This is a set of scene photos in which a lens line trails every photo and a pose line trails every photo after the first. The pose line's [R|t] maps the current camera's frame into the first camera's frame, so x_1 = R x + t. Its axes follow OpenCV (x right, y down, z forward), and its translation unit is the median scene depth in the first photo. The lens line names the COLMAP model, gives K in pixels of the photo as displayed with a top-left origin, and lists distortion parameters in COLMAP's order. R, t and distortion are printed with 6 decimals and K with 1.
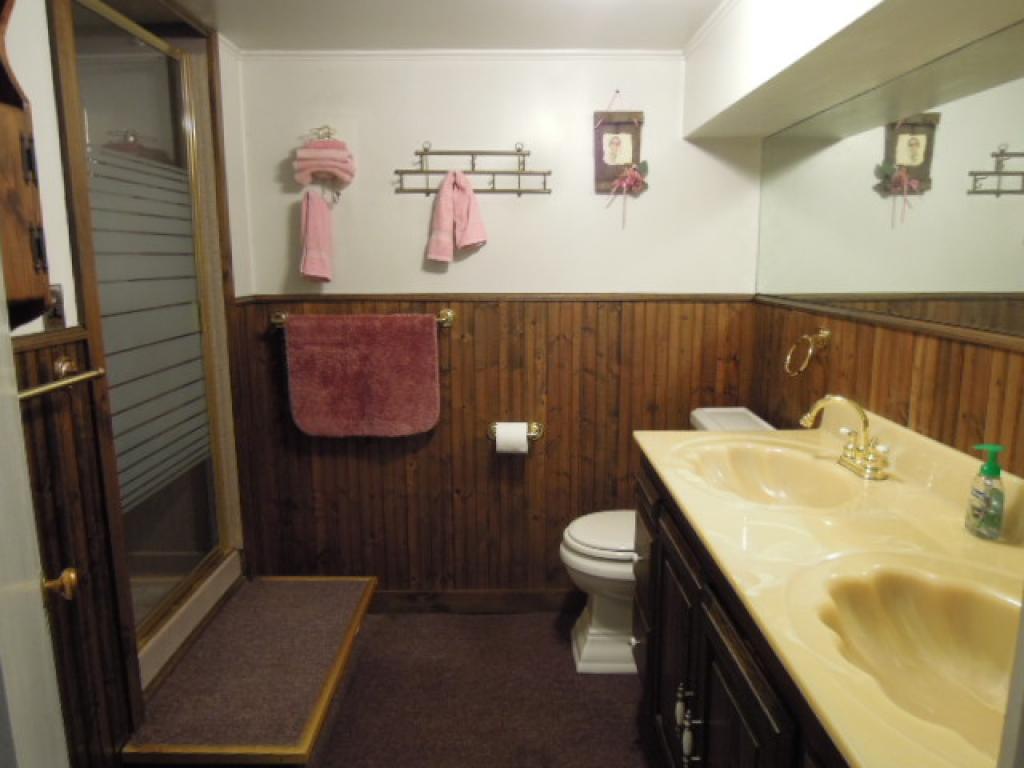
lens RADIAL K [[727.2, 0, 515.6], [0, 727.2, 386.4], [0, 0, 1]] dist [-0.031093, 0.005725]
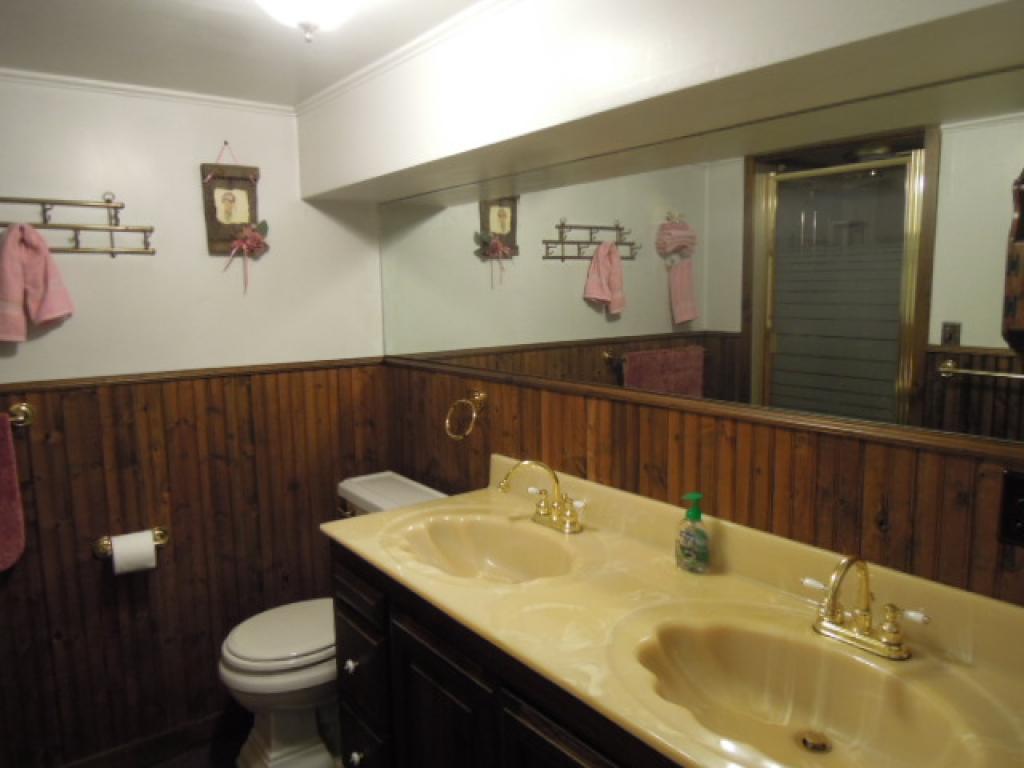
lens RADIAL K [[727.2, 0, 515.6], [0, 727.2, 386.4], [0, 0, 1]] dist [-0.031093, 0.005725]
pose [[0.796232, -0.089672, 0.598309, -0.133356], [0.118321, 0.992938, -0.008646, -0.057831], [-0.593308, 0.077677, 0.801219, 0.095063]]
